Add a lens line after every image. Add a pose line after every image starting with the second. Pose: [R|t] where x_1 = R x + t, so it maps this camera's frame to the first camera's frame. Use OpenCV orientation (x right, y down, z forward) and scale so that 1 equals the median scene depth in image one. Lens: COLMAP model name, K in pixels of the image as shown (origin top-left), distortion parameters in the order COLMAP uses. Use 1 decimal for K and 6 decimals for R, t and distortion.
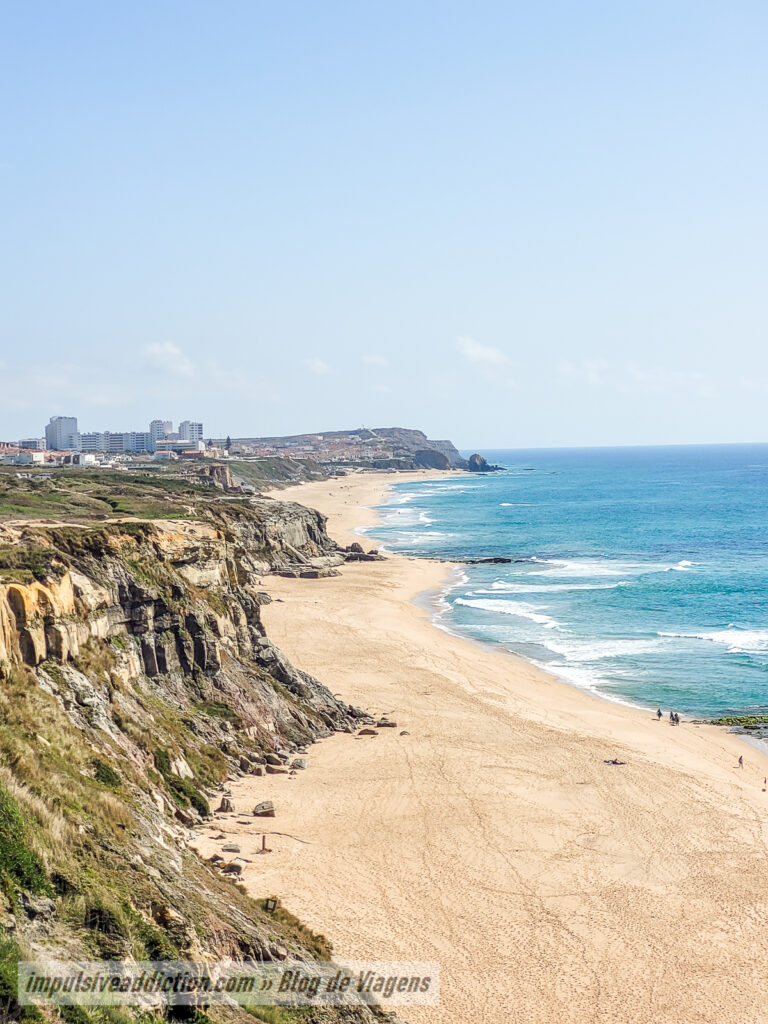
lens RADIAL K [[2257.7, 0, 385.3], [0, 2257.7, 508.9], [0, 0, 1]] dist [0.078529, 0.000000]
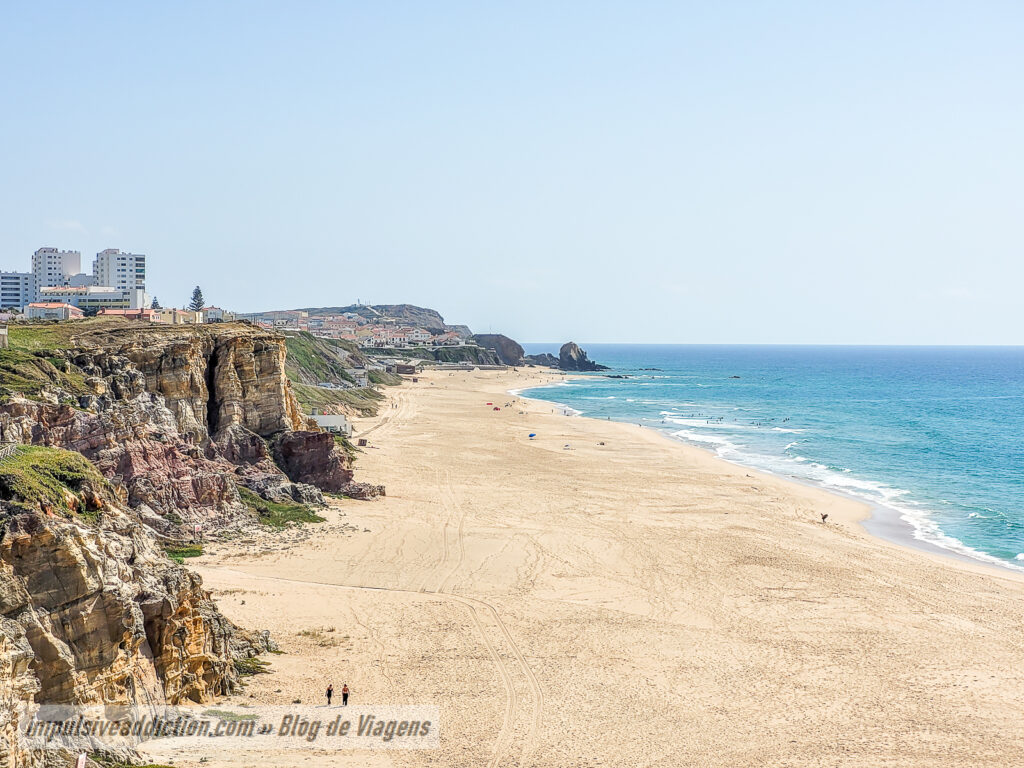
lens RADIAL K [[2257.7, 0, 511.8], [0, 2257.7, 384.2], [0, 0, 1]] dist [0.078529, 0.000000]
pose [[0.995817, 0.028032, 0.086967, -0.029497], [-0.027300, 0.999581, -0.009599, -0.005683], [-0.087200, 0.007184, 0.996165, 0.342641]]
